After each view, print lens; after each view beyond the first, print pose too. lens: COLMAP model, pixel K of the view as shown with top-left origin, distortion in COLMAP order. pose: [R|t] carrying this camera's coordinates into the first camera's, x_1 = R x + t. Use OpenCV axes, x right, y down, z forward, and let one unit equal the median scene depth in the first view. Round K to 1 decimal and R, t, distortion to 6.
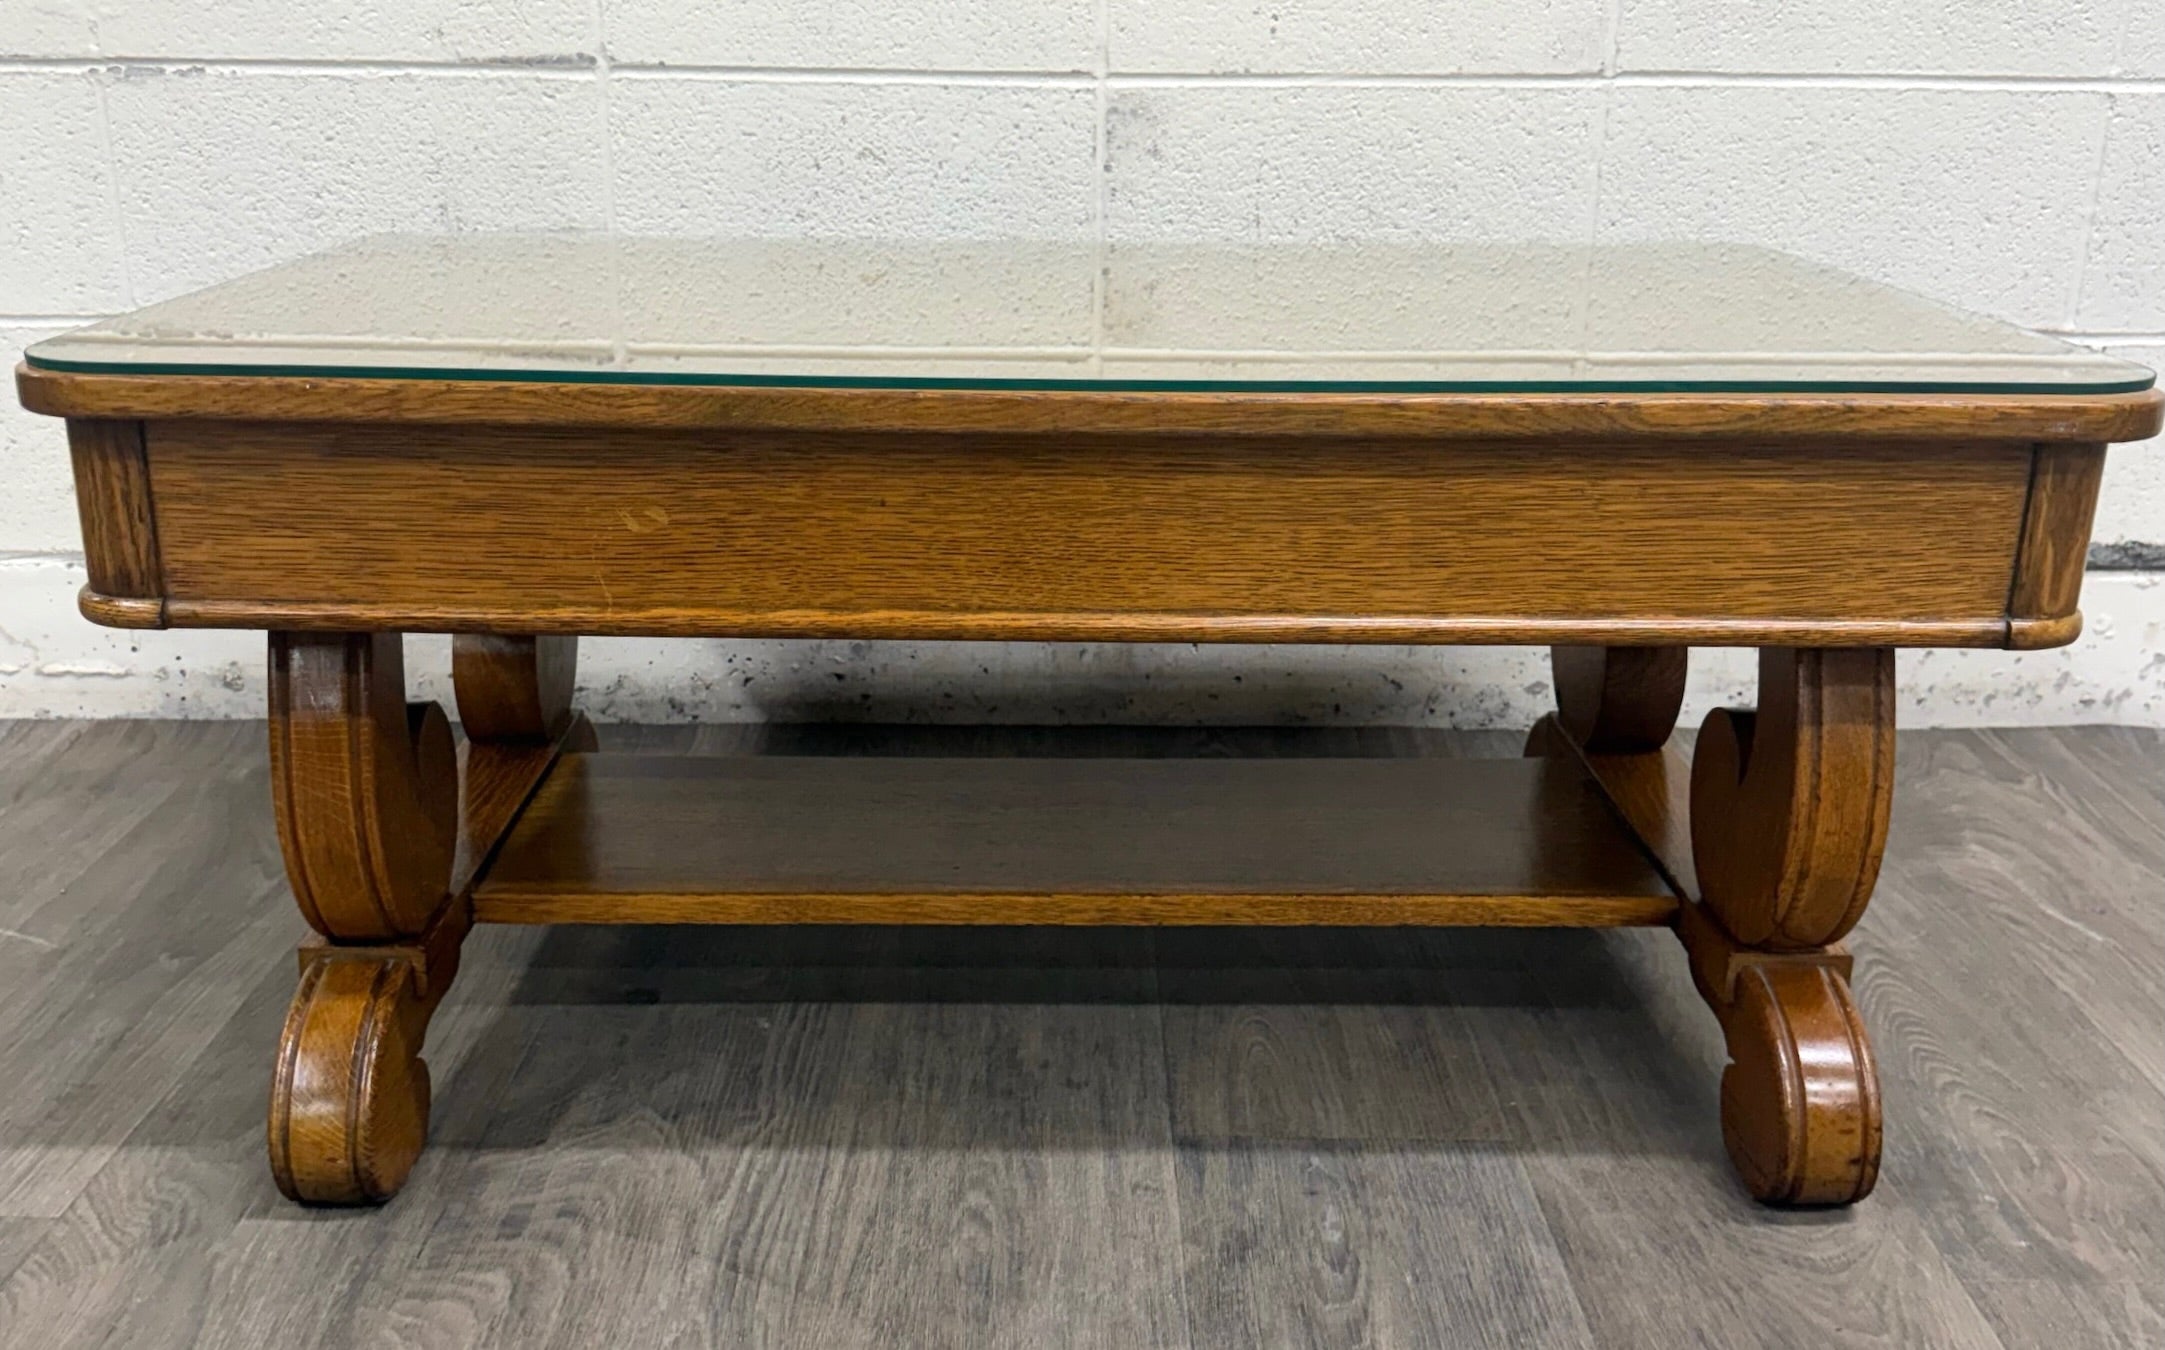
lens RADIAL K [[2096.6, 0, 1064.4], [0, 2096.6, 720.4], [0, 0, 1]] dist [0.197971, -0.458708]
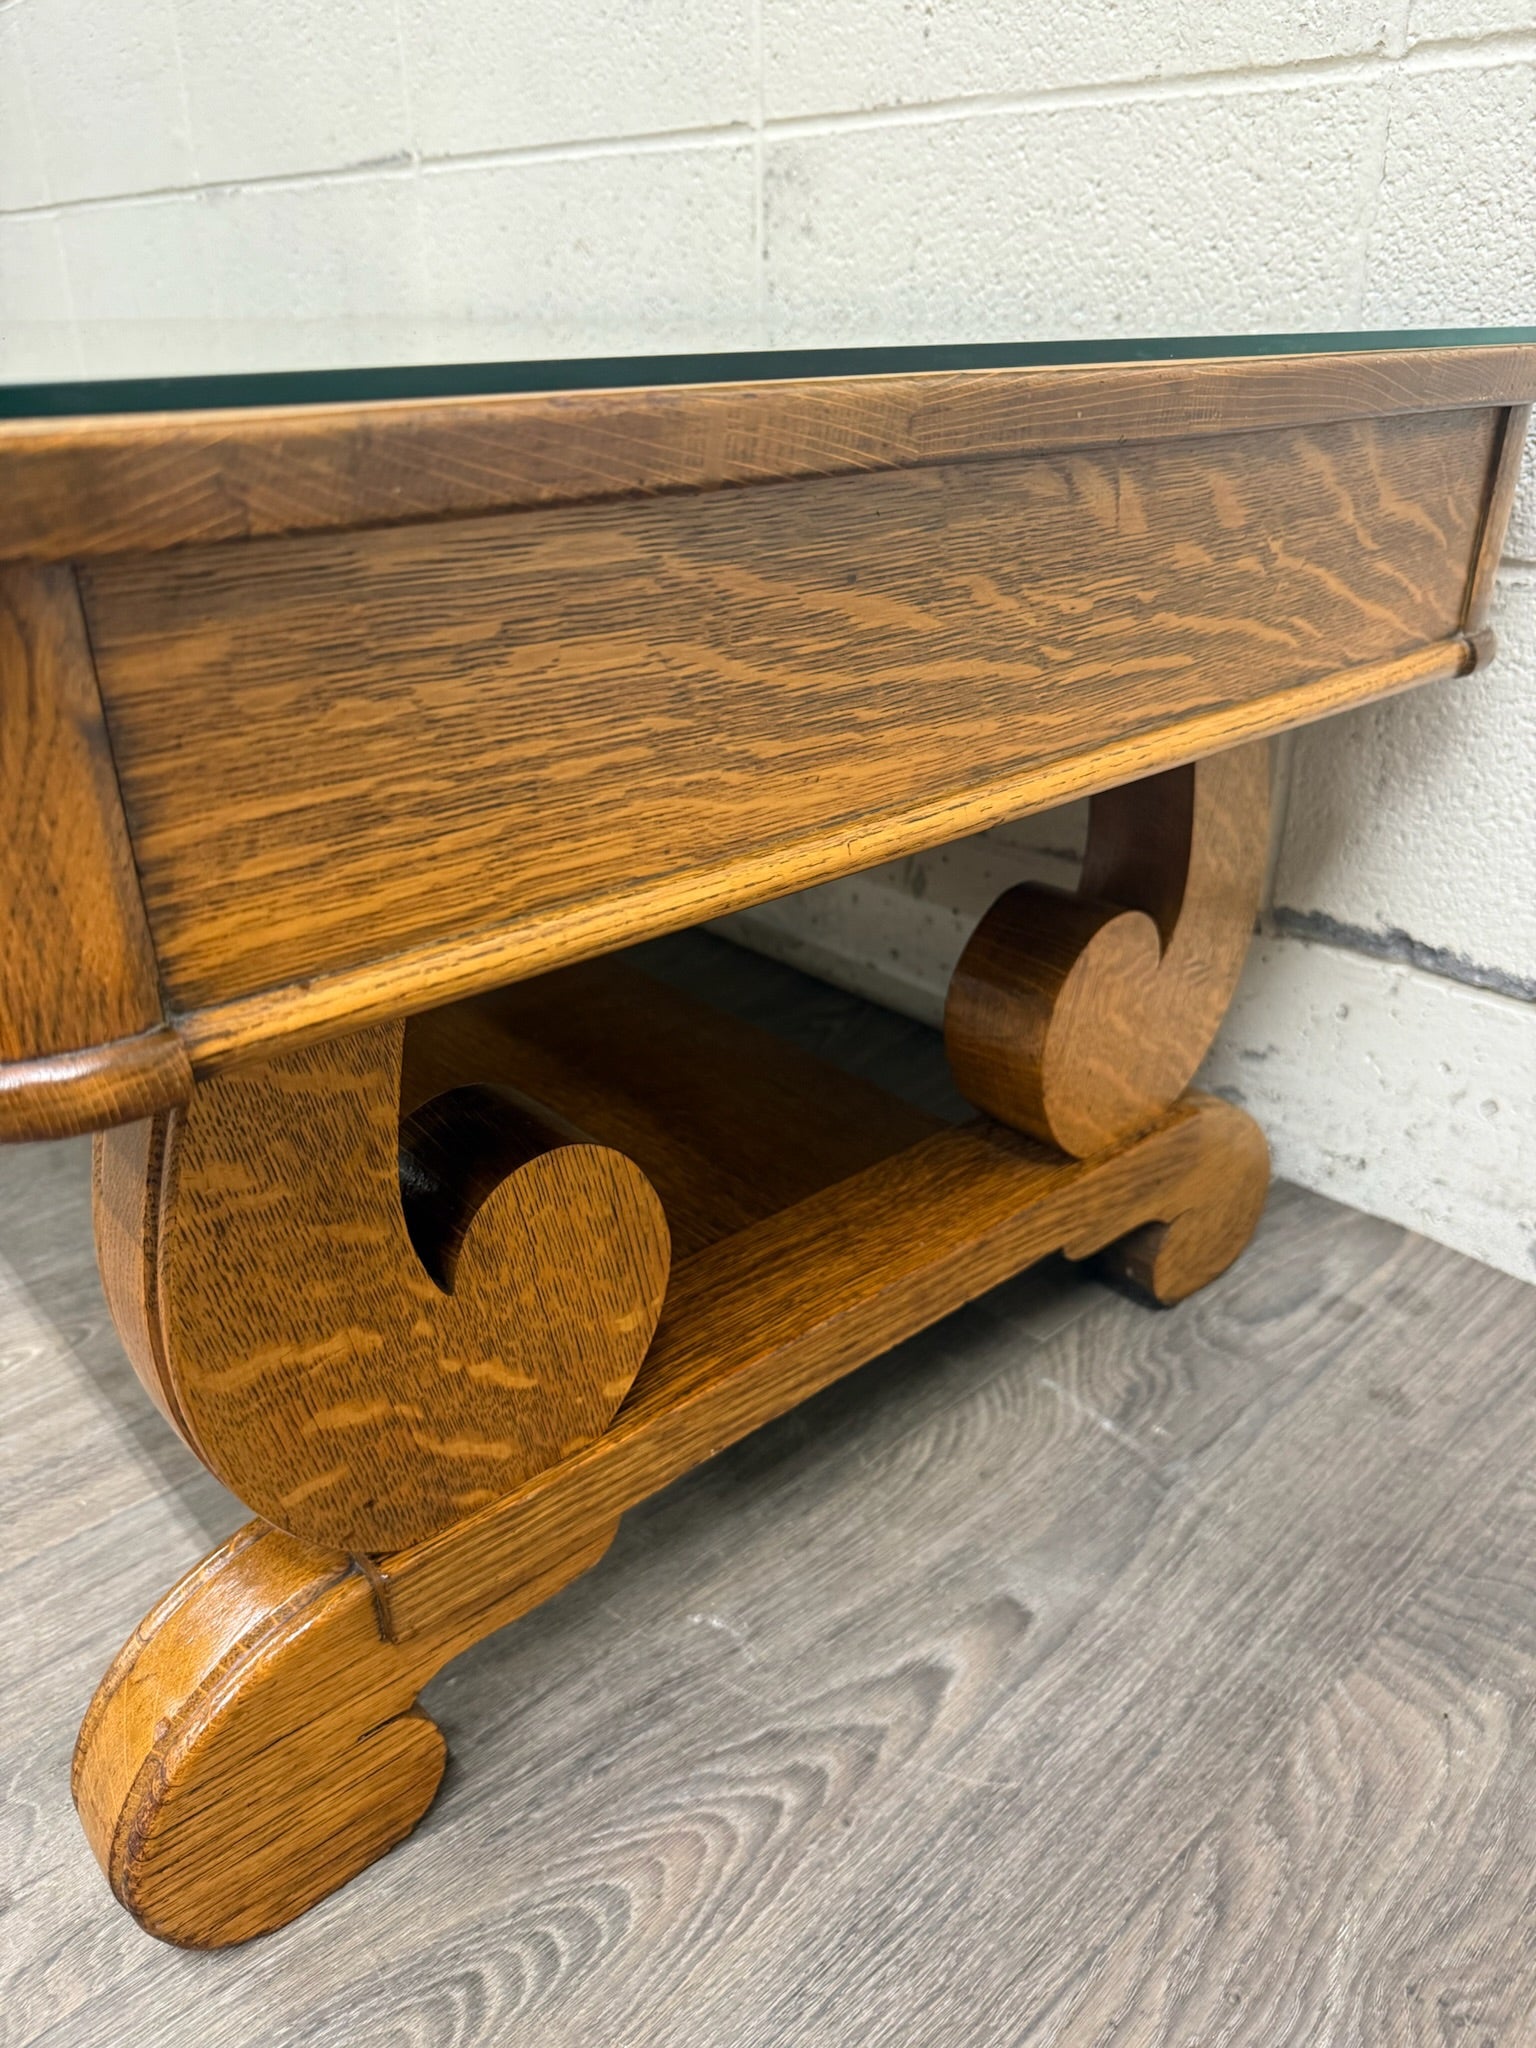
lens RADIAL K [[1476.9, 0, 761.0], [0, 1476.9, 1020.9], [0, 0, 1]] dist [-0.026399, 0.010219]
pose [[0.677073, 0.319304, -0.663037, 0.469226], [-0.233556, 0.947624, 0.217854, -0.114585], [0.697871, 0.007354, 0.716186, 0.630827]]
